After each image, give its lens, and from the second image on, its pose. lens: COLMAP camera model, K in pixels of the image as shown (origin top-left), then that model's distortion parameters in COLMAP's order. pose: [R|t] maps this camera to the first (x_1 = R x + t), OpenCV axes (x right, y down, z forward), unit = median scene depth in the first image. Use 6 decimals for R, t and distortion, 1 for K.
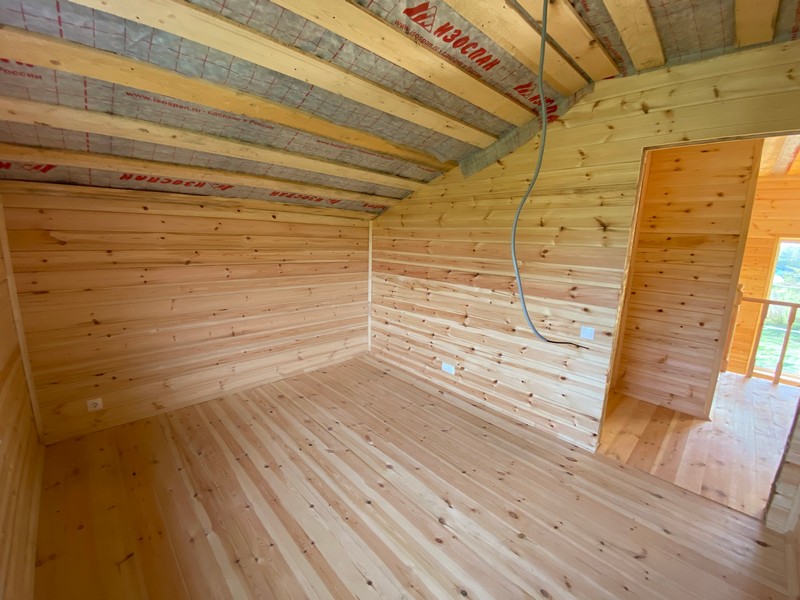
lens RADIAL K [[326.6, 0, 398.6], [0, 326.6, 298.2], [0, 0, 1]] dist [0.003794, -0.013026]
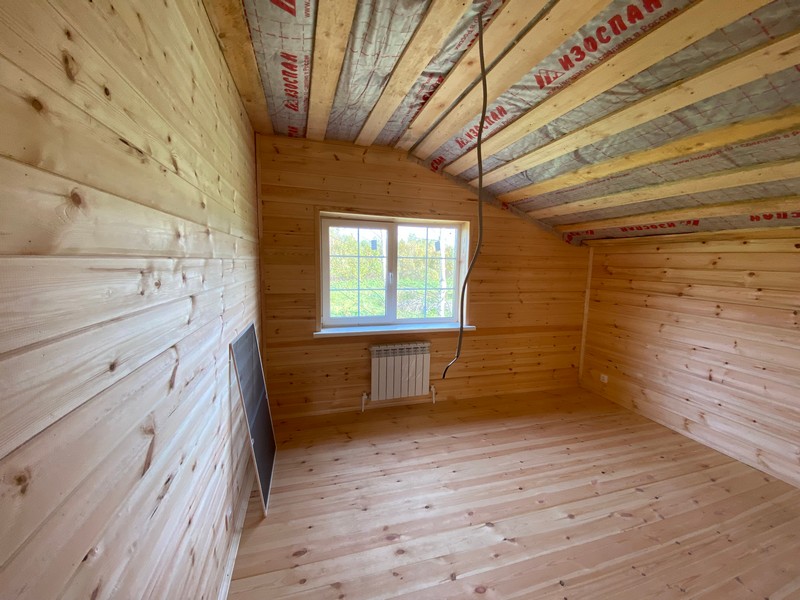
lens RADIAL K [[326.6, 0, 394.8], [0, 326.6, 297.2], [0, 0, 1]] dist [0.003794, -0.013026]
pose [[-0.480481, 0.057947, -0.875089, 0.868494], [-0.195314, 0.965685, 0.171186, -0.112865], [0.854980, 0.253168, -0.452675, 0.766967]]
